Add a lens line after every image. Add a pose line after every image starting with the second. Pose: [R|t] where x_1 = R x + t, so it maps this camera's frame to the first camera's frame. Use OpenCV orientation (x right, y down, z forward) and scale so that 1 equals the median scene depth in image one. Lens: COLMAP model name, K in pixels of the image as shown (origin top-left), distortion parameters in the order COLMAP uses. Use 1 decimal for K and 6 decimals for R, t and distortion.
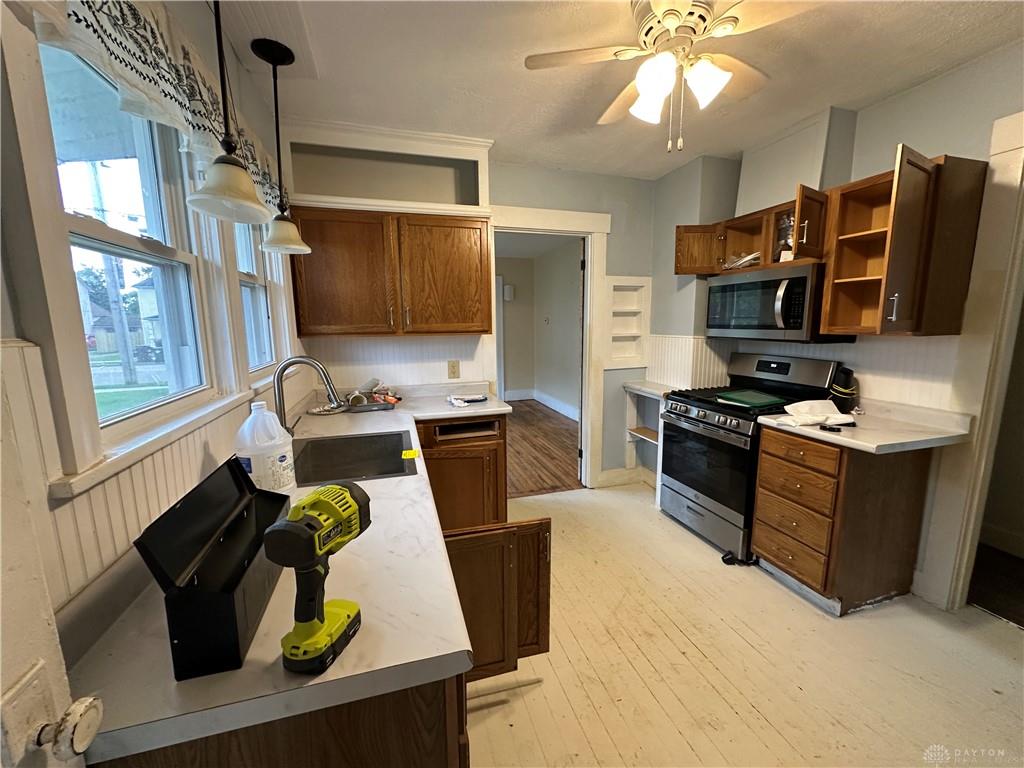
lens RADIAL K [[409.0, 0, 504.9], [0, 409.0, 386.1], [0, 0, 1]] dist [-0.004699, 0.000416]
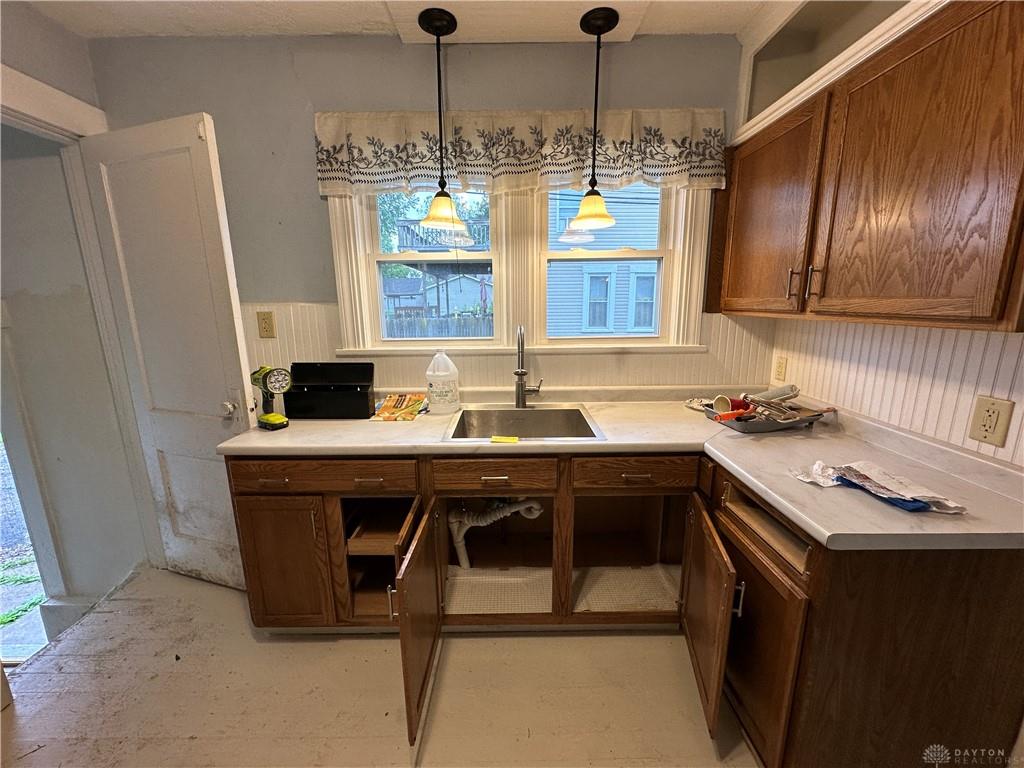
lens RADIAL K [[409.0, 0, 510.1], [0, 409.0, 385.0], [0, 0, 1]] dist [-0.004699, 0.000416]
pose [[-0.284738, 0.208102, -0.935745, 0.391203], [-0.127516, 0.959254, 0.252132, -0.123927], [0.950086, 0.191114, -0.246600, 0.761214]]
